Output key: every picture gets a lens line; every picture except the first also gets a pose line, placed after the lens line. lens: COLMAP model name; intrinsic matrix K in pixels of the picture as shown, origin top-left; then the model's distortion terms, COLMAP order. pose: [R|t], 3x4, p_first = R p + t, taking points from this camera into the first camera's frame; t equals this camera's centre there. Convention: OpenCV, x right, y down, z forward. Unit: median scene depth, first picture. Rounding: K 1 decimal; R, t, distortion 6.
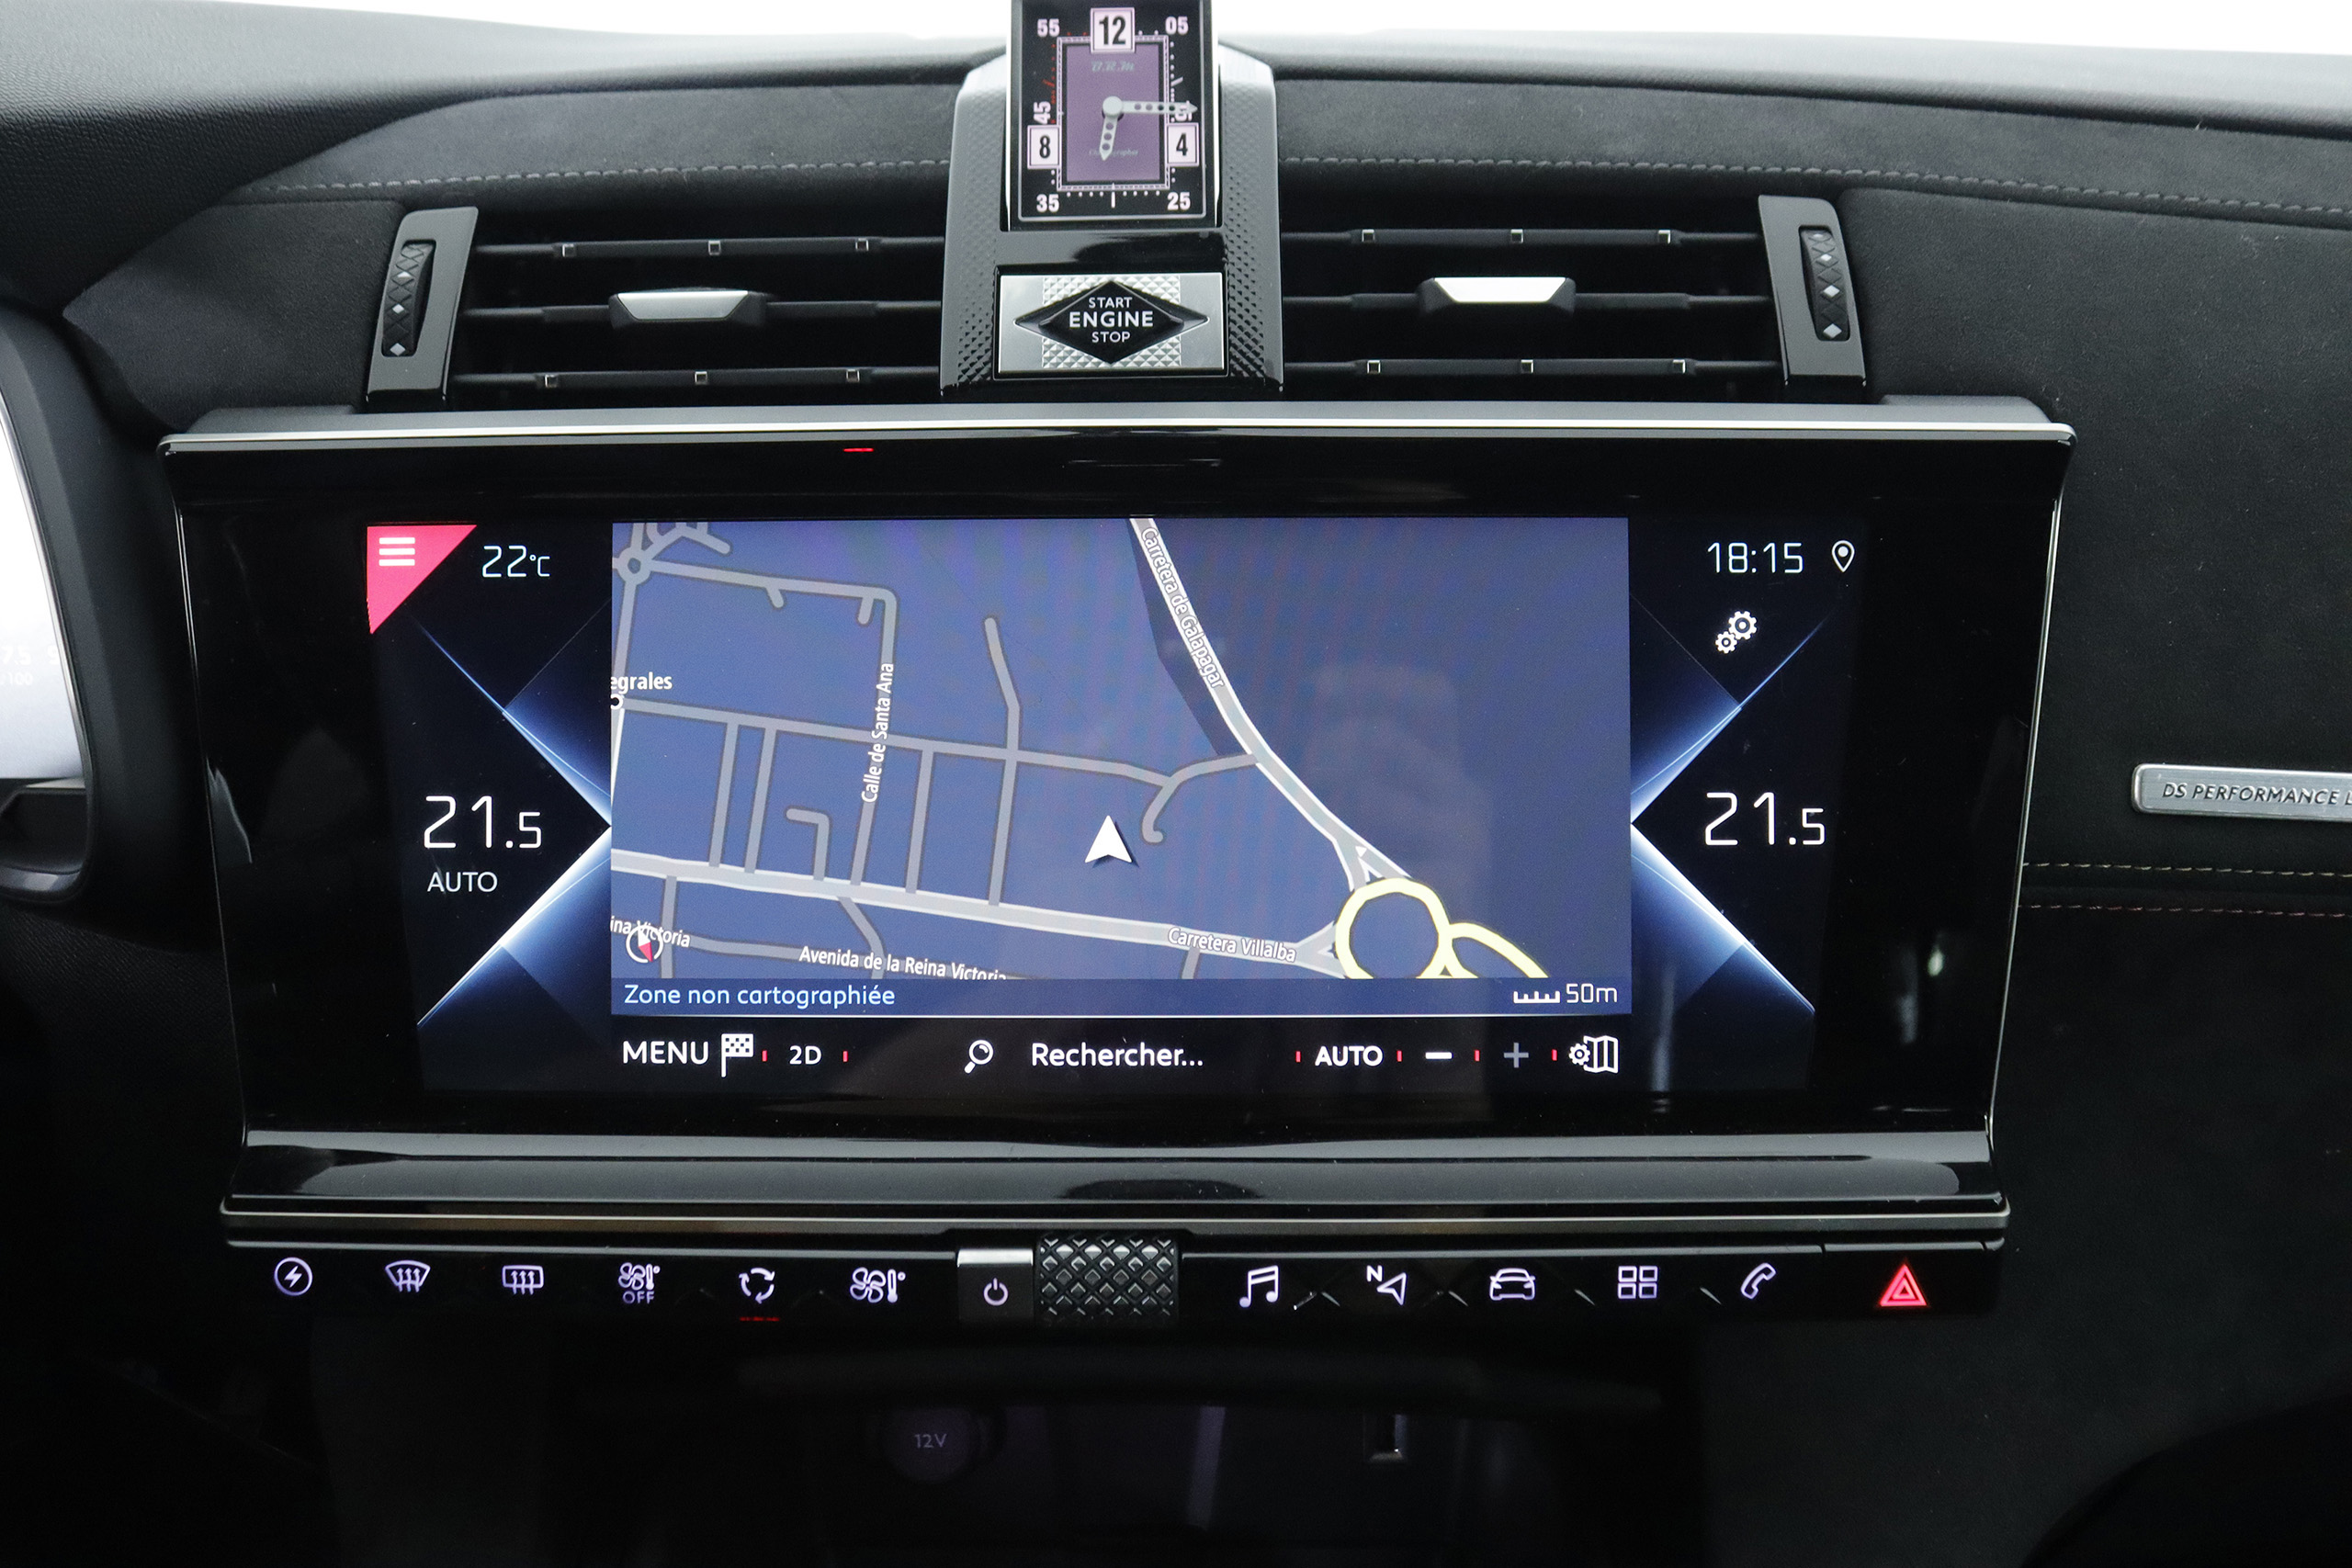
lens RADIAL K [[2179.4, 0, 1181.3], [0, 2179.4, 774.9], [0, 0, 1]] dist [-0.171650, 0.136240]
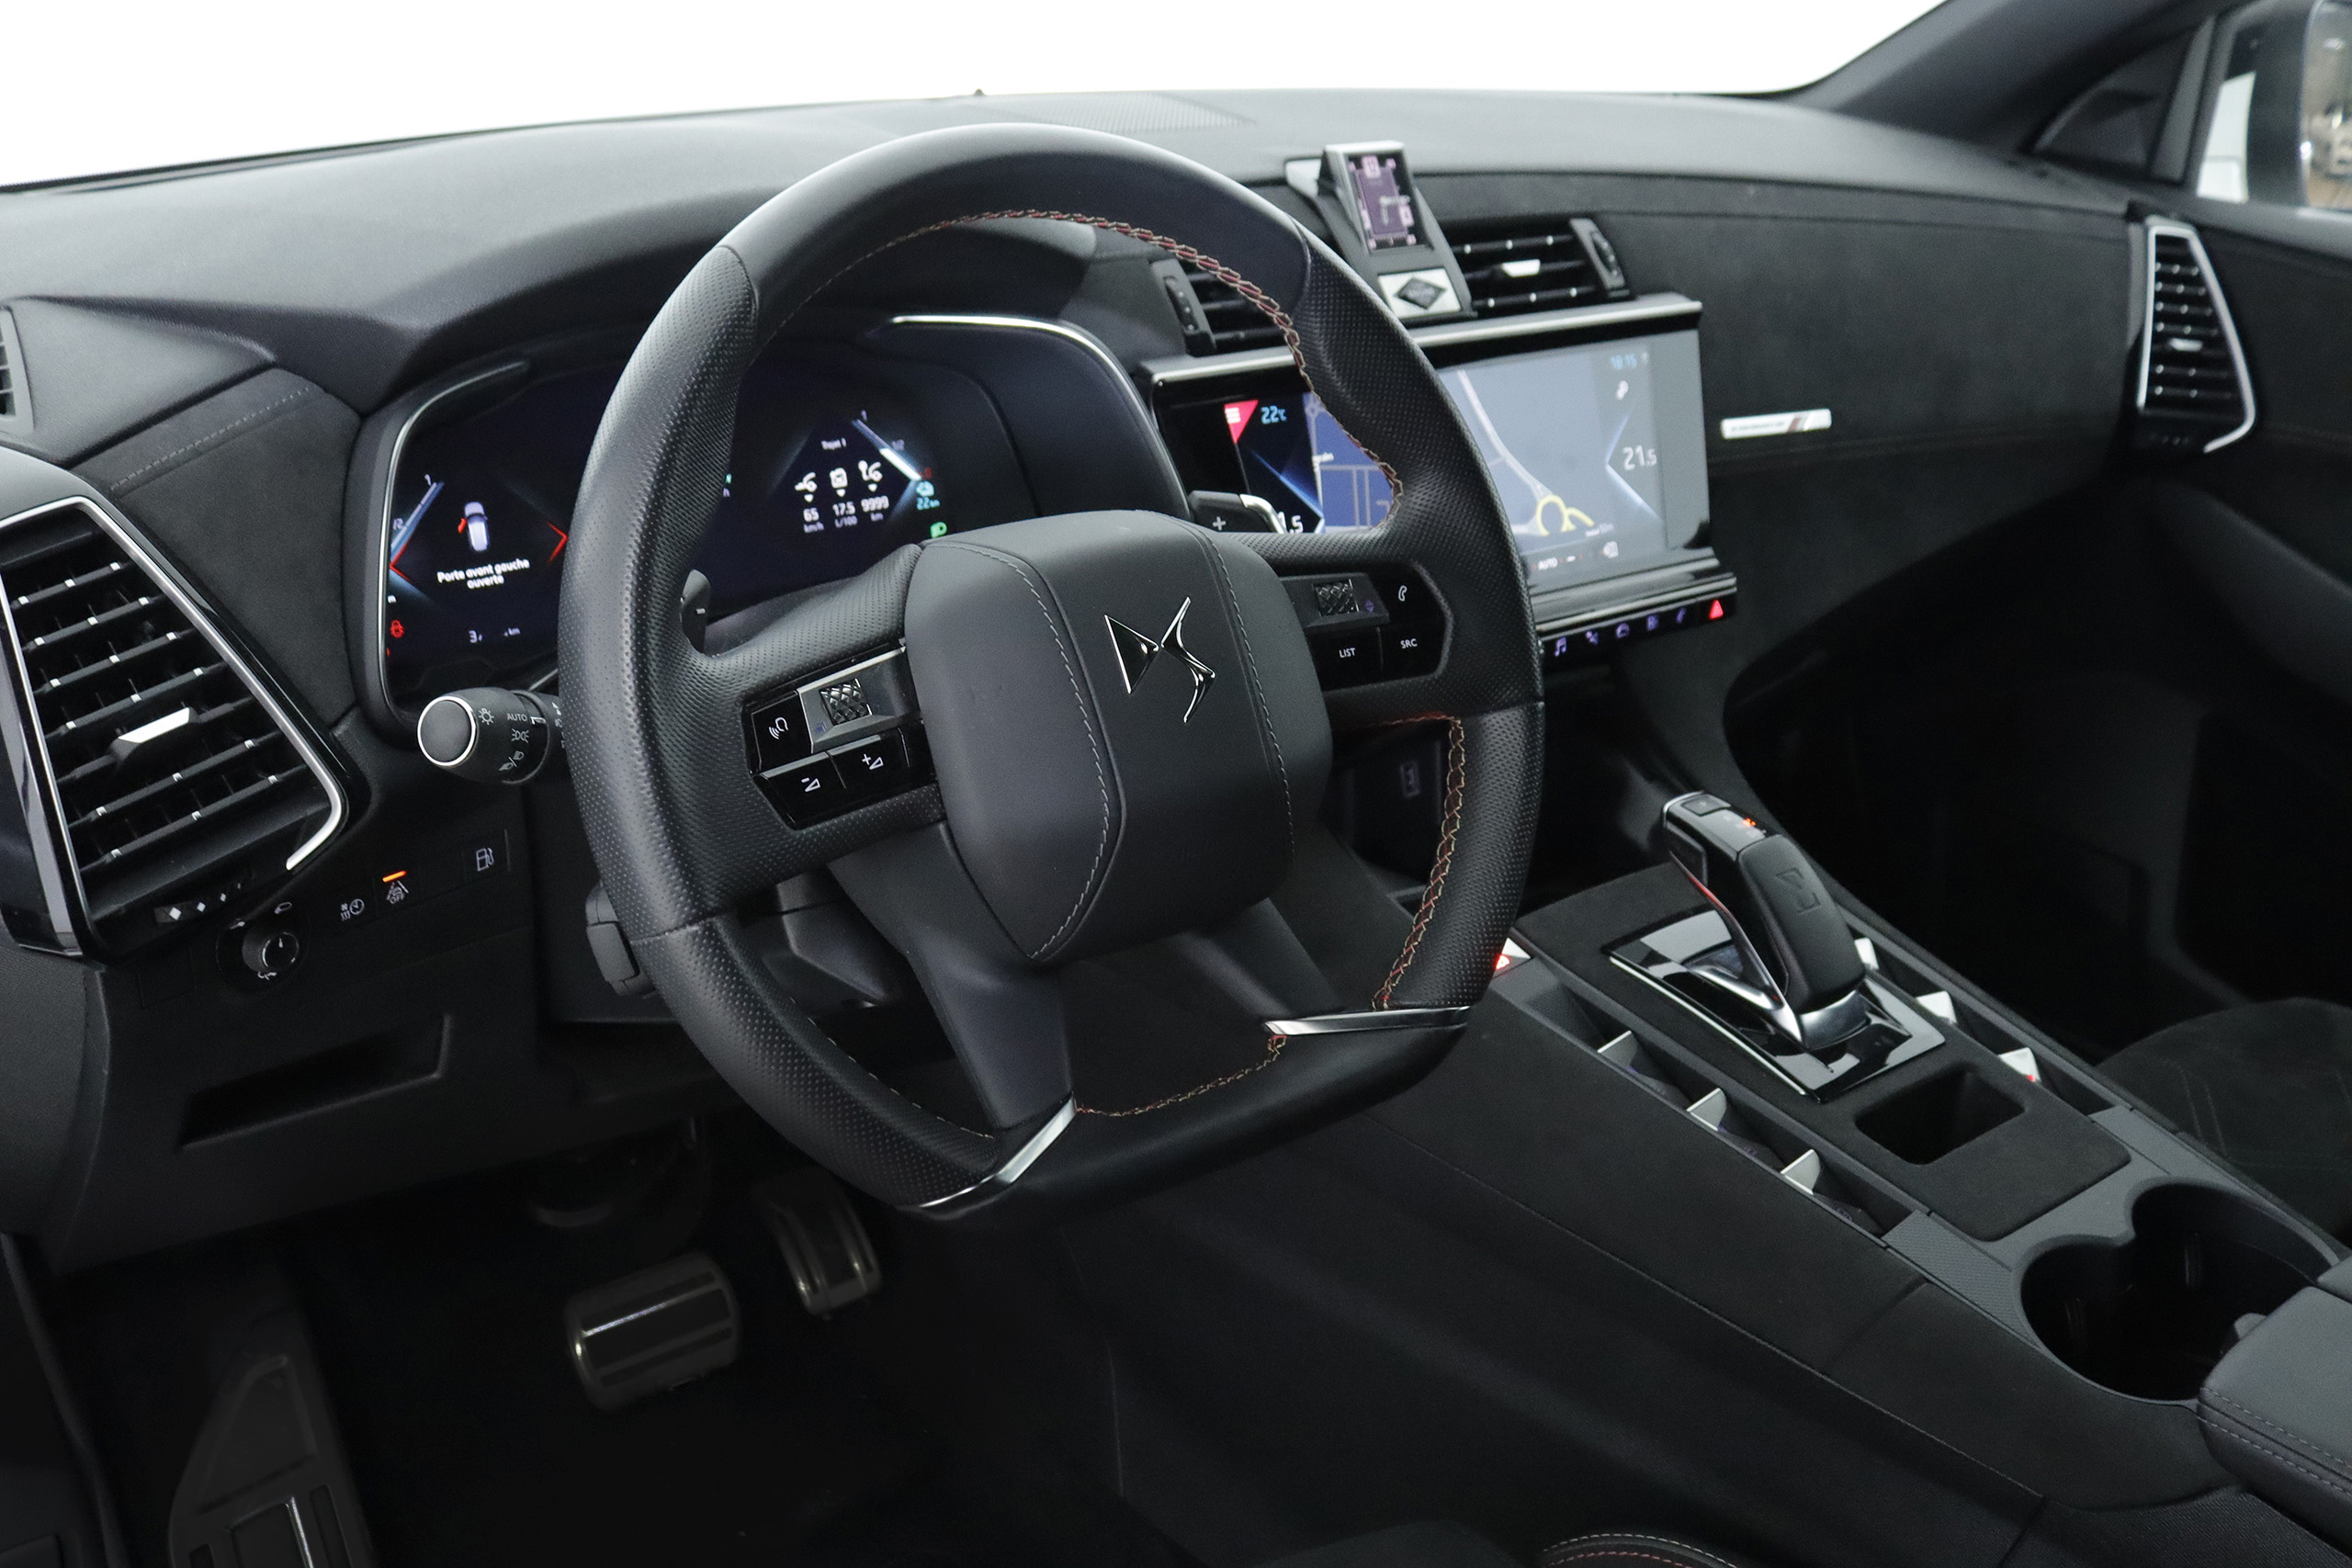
lens RADIAL K [[2179.4, 0, 1181.3], [0, 2179.4, 774.9], [0, 0, 1]] dist [-0.171650, 0.136240]
pose [[0.789080, -0.213333, 0.576057, -1.859118], [0.160632, 0.976789, 0.141704, -0.066126], [-0.592917, -0.019282, 0.805033, -0.877189]]
